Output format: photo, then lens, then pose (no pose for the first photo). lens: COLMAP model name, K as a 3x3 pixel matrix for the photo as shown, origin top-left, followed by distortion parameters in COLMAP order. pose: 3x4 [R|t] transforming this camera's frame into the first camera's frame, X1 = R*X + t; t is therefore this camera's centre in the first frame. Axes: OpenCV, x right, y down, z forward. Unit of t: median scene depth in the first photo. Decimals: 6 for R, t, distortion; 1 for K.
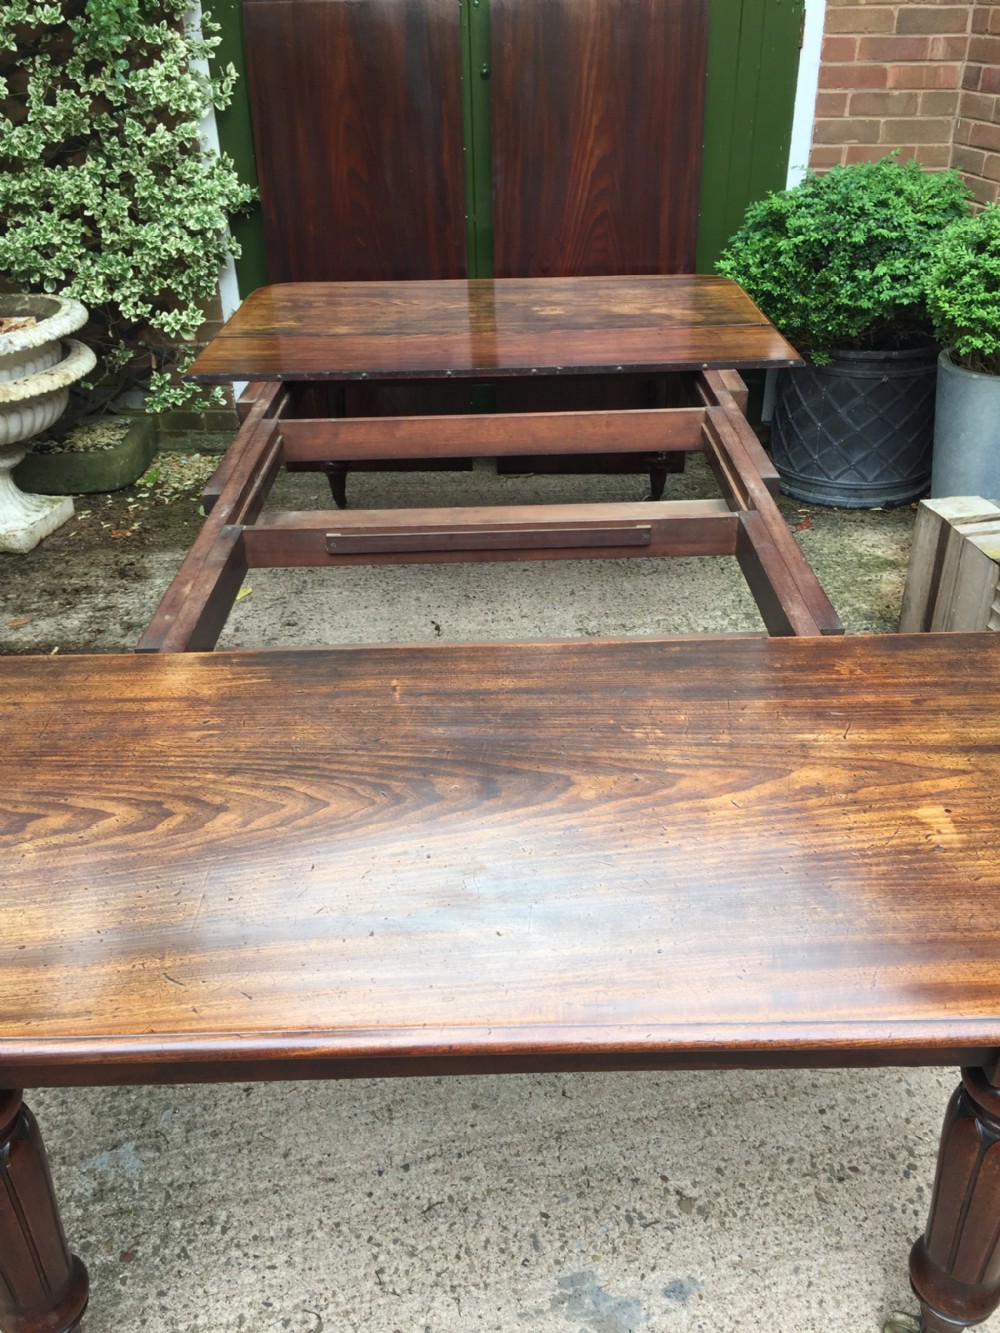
lens RADIAL K [[1134.5, 0, 505.1], [0, 1134.5, 675.3], [0, 0, 1]] dist [0.072774, -0.107140]
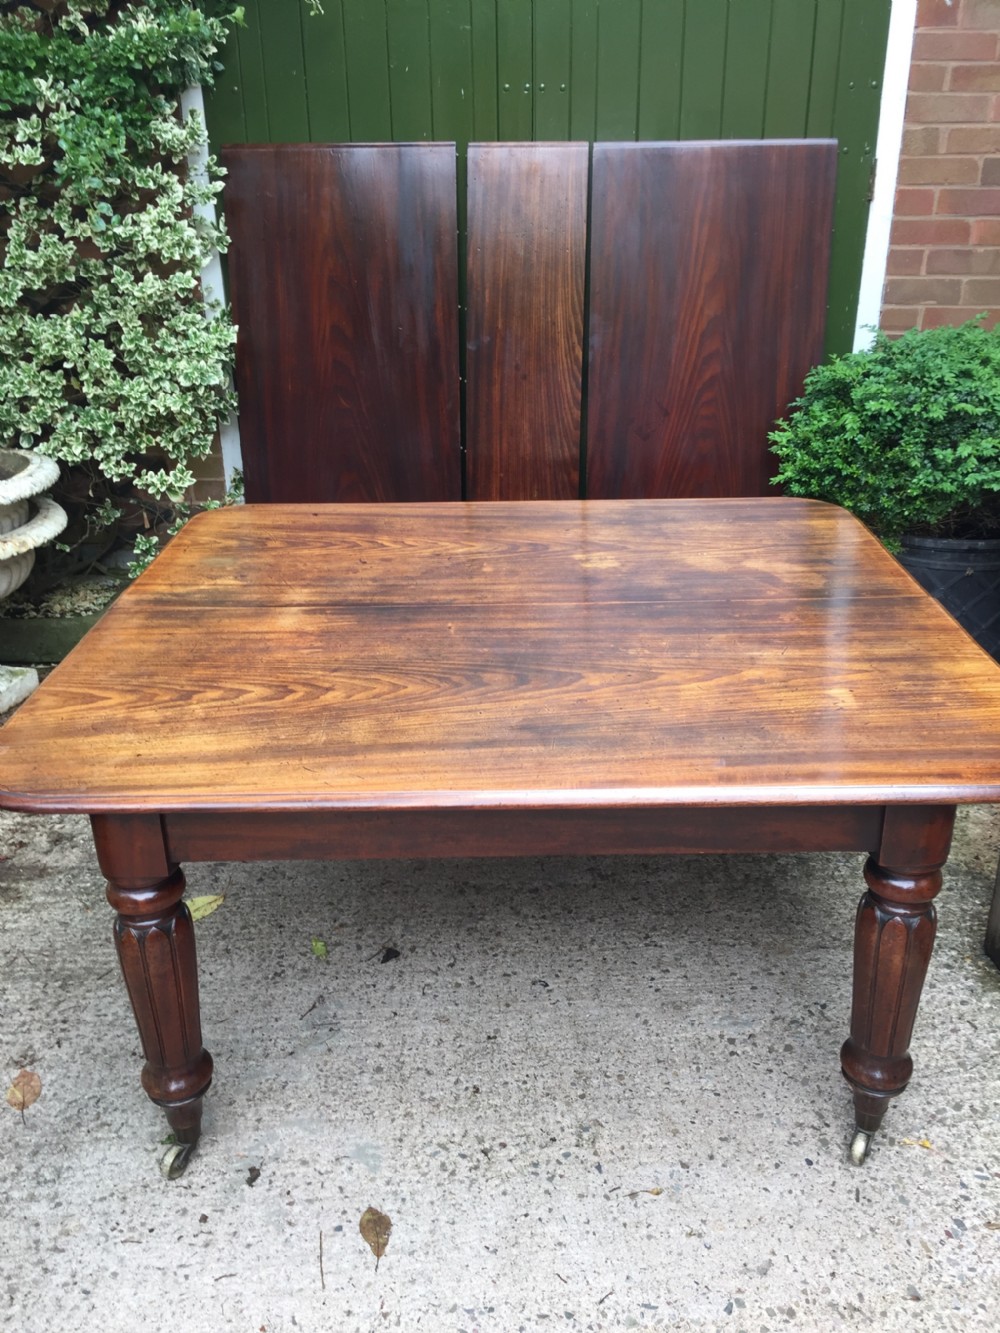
lens RADIAL K [[1128.9, 0, 507.1], [0, 1128.9, 677.0], [0, 0, 1]] dist [0.084580, -0.120049]
pose [[0.997661, 0.035861, -0.058197, 0.042688], [-0.041749, 0.993770, -0.103331, -0.079756], [0.054129, 0.105519, 0.992943, 0.150079]]
